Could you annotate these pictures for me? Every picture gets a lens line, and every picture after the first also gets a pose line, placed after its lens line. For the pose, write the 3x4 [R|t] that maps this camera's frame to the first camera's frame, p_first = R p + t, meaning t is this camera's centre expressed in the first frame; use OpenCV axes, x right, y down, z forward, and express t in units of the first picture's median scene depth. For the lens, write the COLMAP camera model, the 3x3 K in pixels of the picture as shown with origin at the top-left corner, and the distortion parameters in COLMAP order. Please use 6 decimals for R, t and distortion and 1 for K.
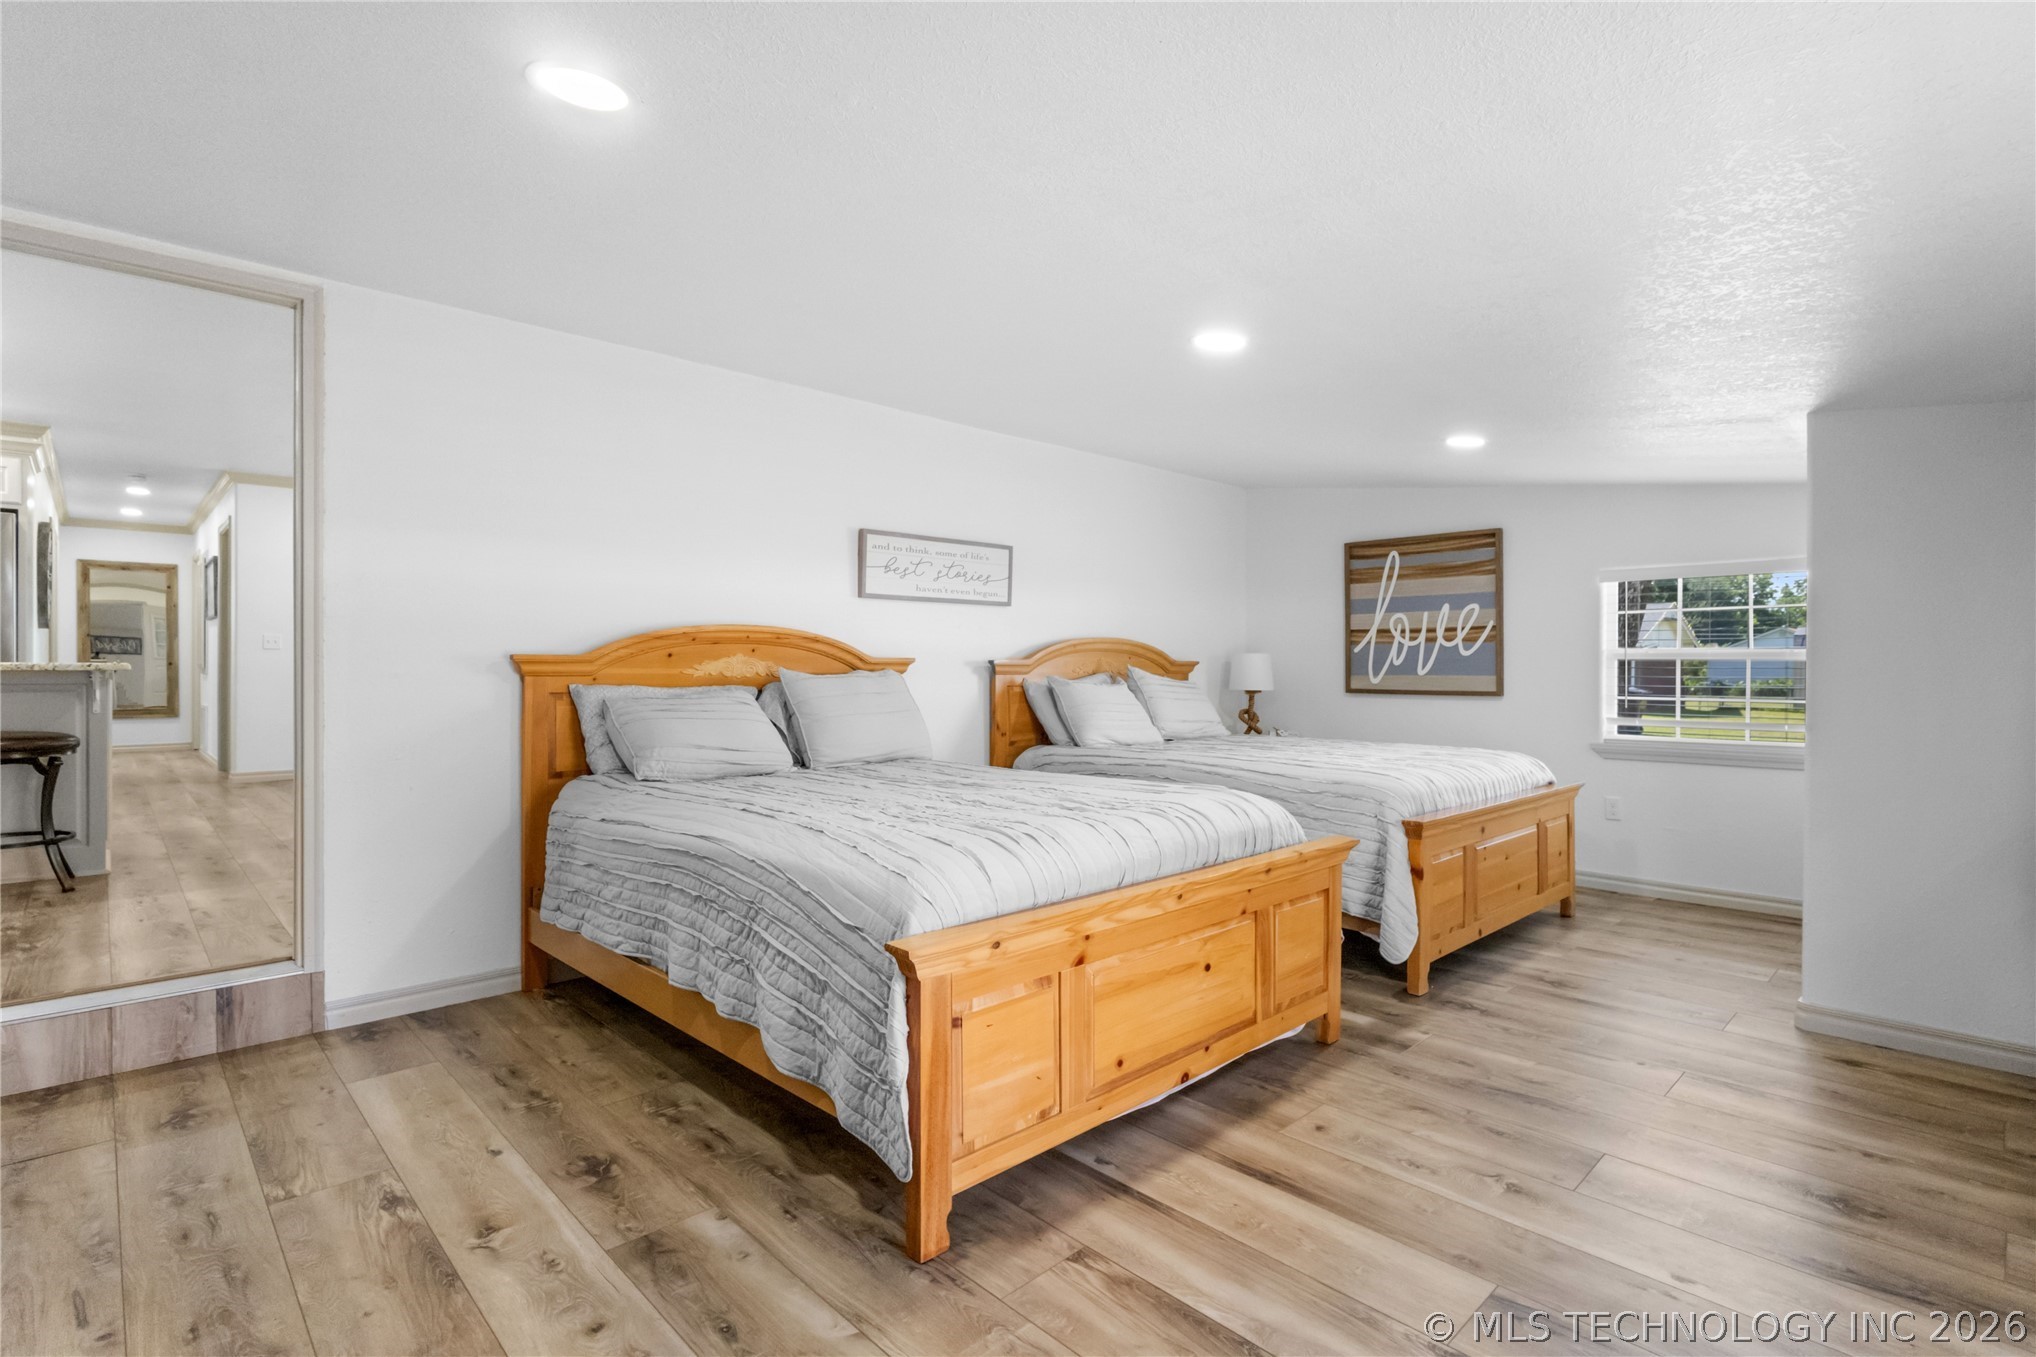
lens RADIAL K [[975.4, 0, 1008.5], [0, 975.4, 674.4], [0, 0, 1]] dist [-0.011547, 0.002004]
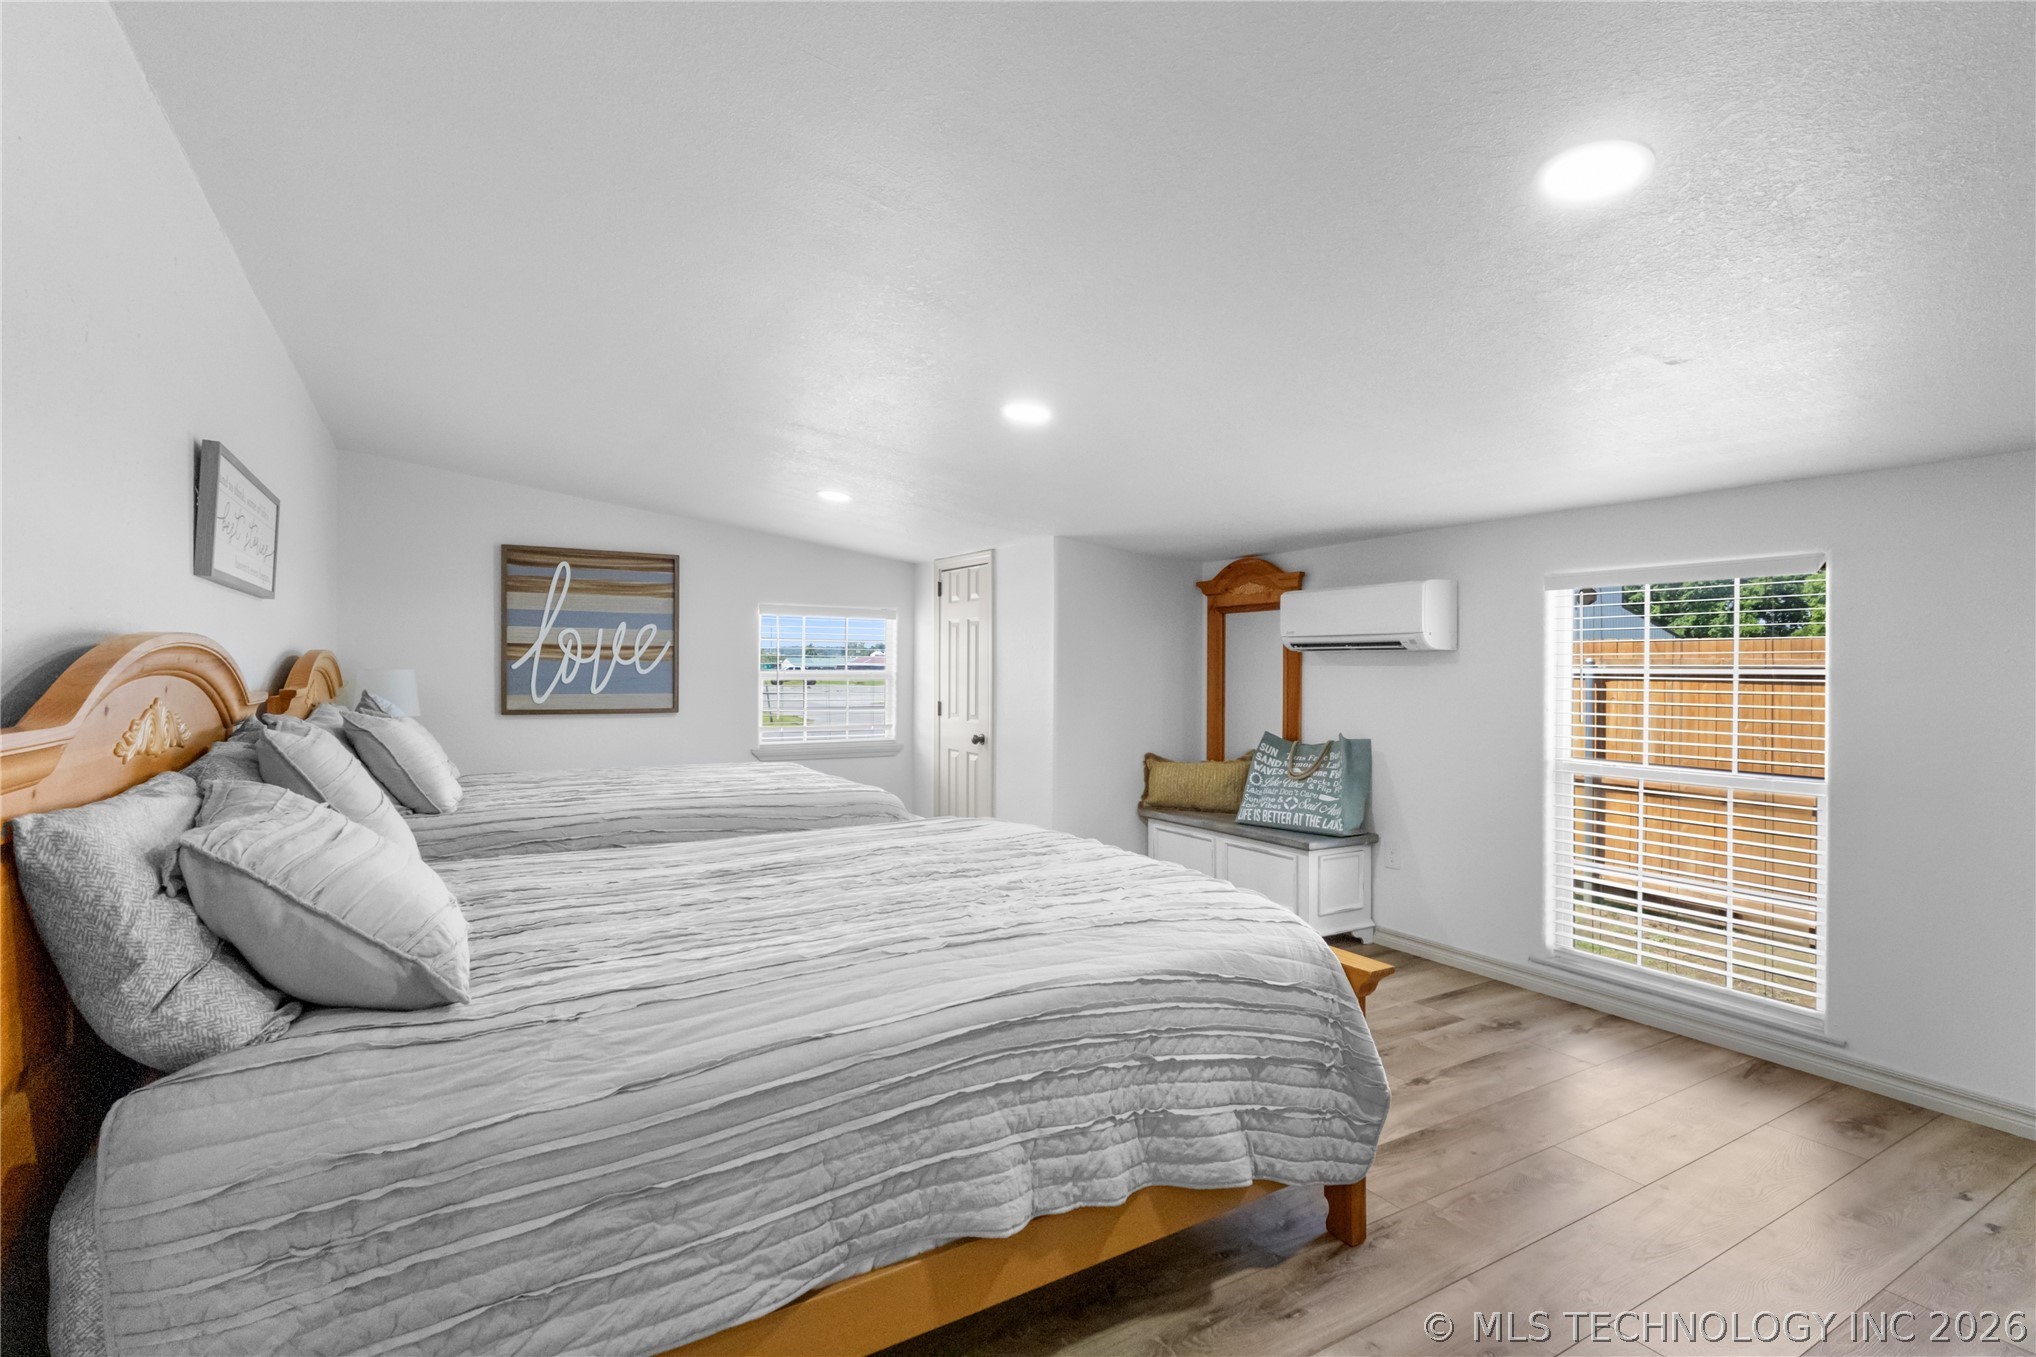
lens RADIAL K [[975.4, 0, 1009.9], [0, 975.4, 669.1], [0, 0, 1]] dist [-0.011547, 0.002004]
pose [[0.211134, -0.000046, 0.977457, -0.437526], [-0.001329, 0.999999, 0.000334, -0.024564], [-0.977456, -0.001370, 0.211134, 0.390304]]
